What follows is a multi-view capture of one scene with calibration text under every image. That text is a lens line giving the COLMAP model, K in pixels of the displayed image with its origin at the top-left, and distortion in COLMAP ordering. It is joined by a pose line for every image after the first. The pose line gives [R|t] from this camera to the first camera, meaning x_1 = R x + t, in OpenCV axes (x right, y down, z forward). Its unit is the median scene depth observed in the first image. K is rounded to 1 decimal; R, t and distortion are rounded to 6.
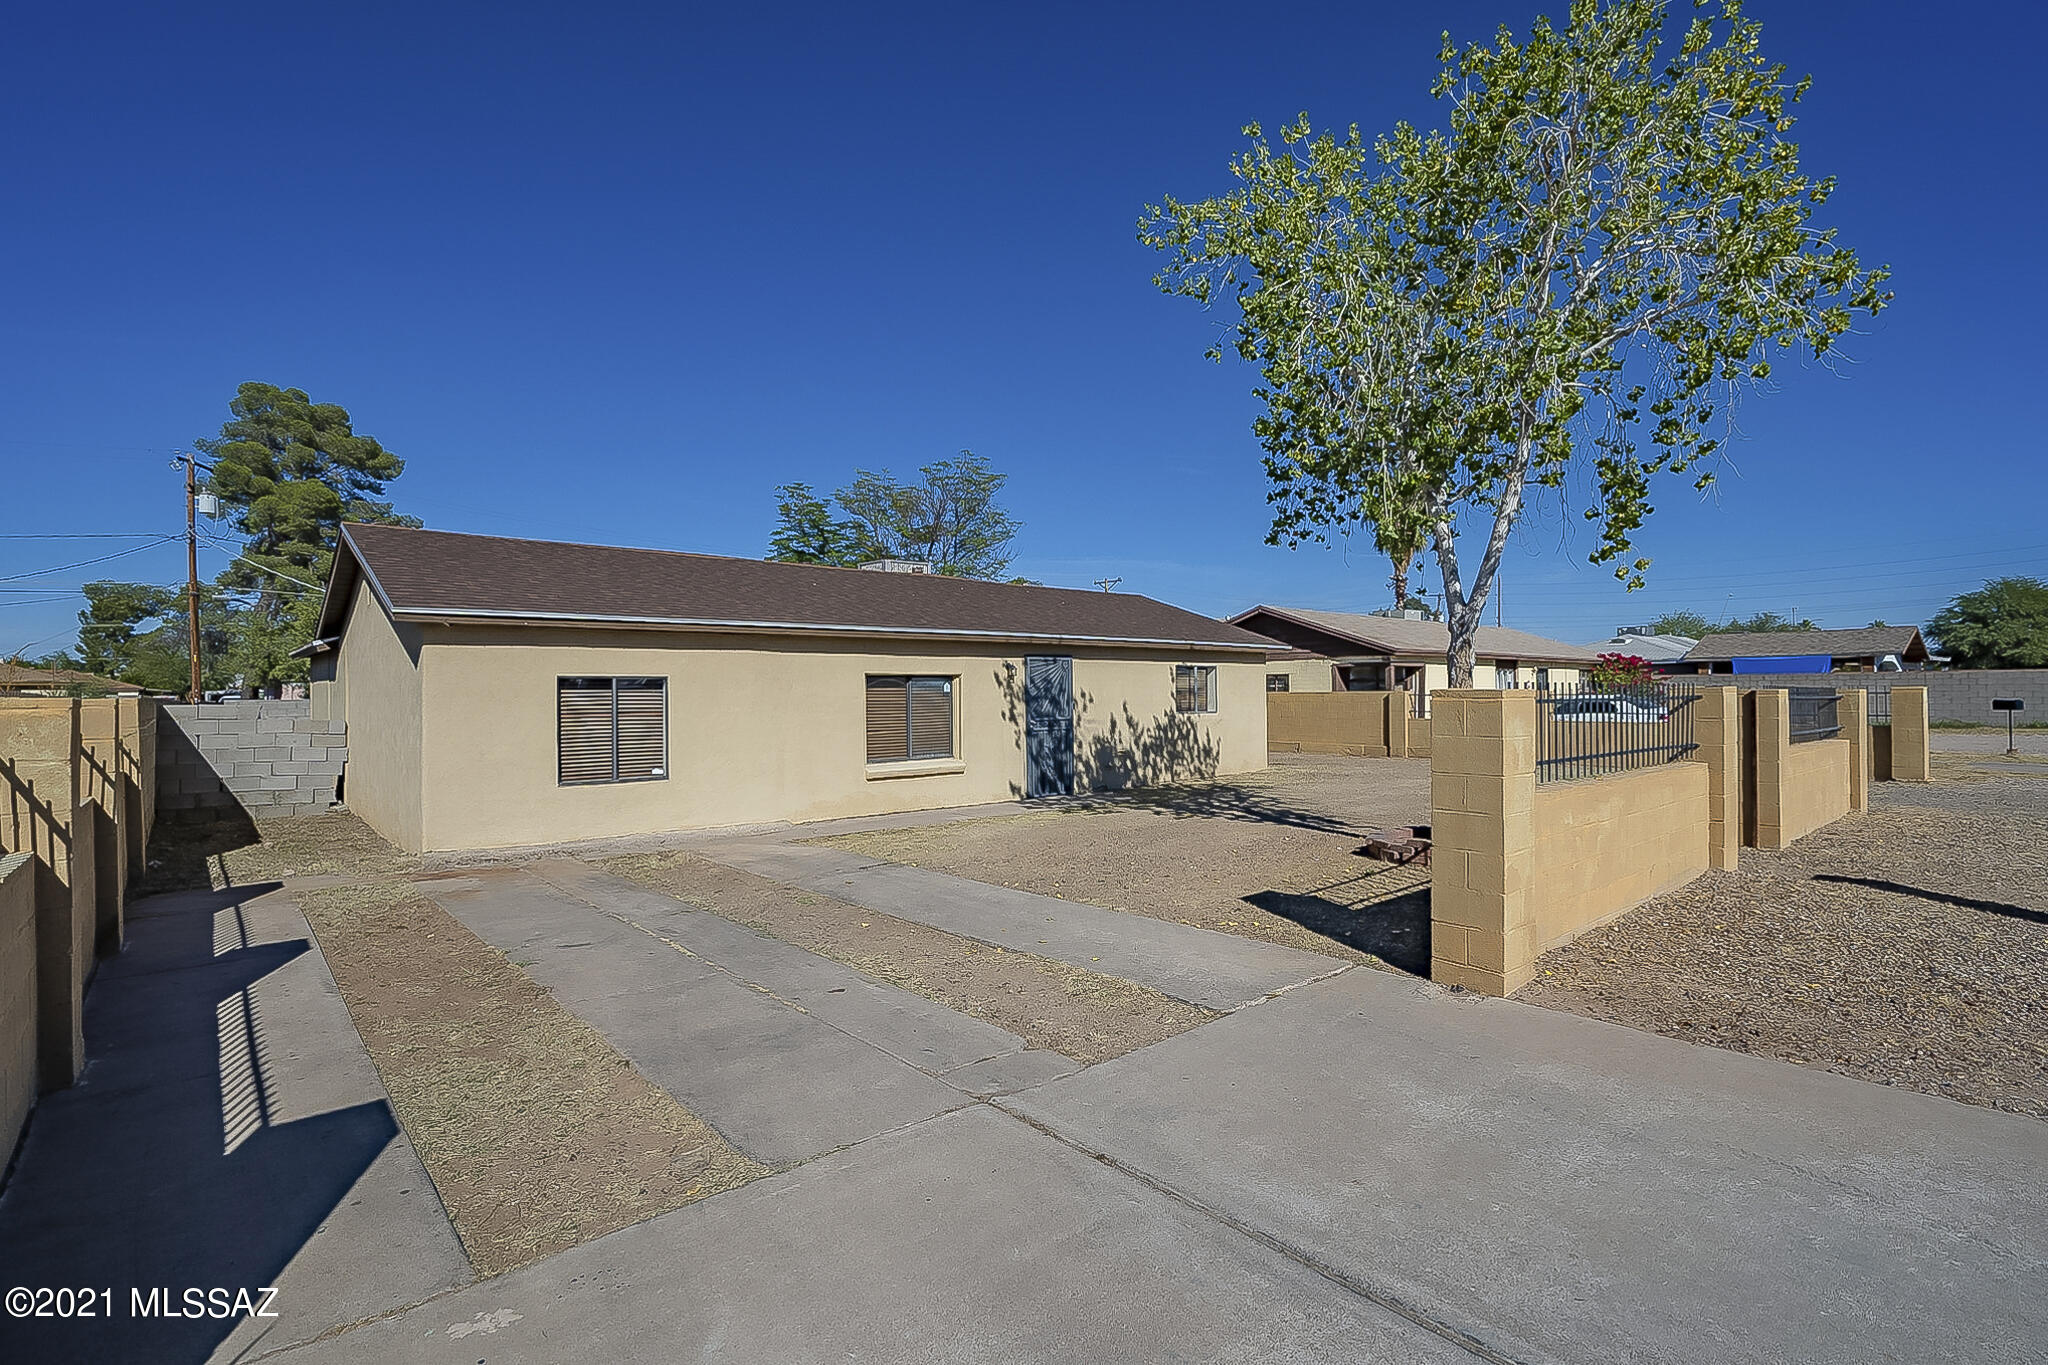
lens RADIAL K [[960.0, 0, 1024.0], [0, 960.0, 682.5], [0, 0, 1]] dist [0.001352, 0.000178]
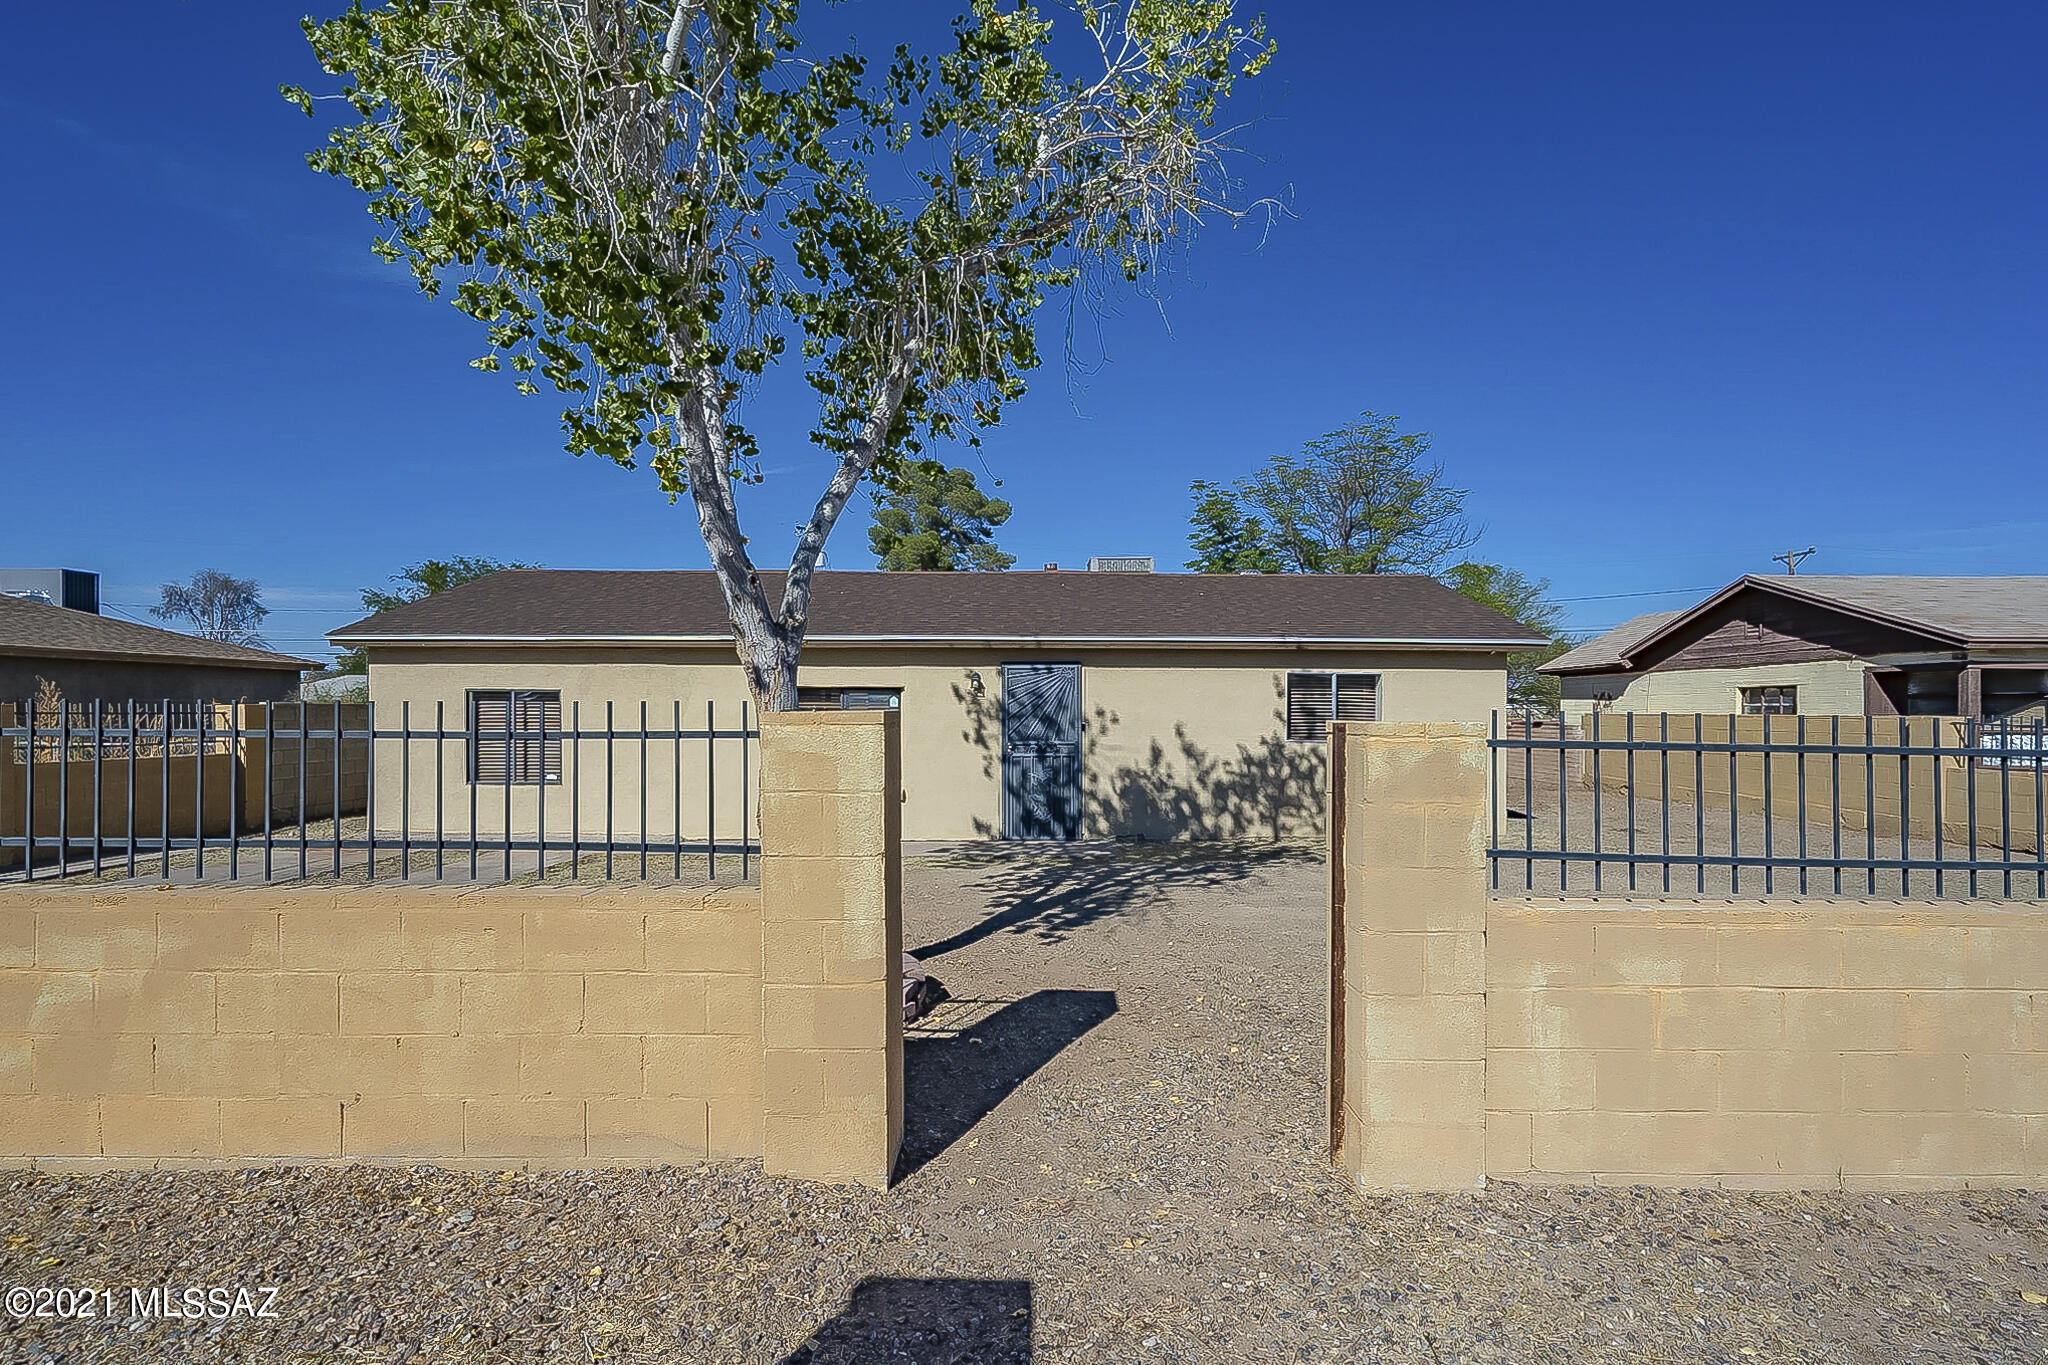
lens RADIAL K [[992.8, 0, 1065.7], [0, 992.8, 693.7], [0, 0, 1]] dist [-0.002912, -0.000338]
pose [[0.757985, 0.000417, -0.652272, 0.556417], [-0.003413, 0.999989, -0.003327, 0.000009], [0.652263, 0.004748, 0.757978, 0.378055]]
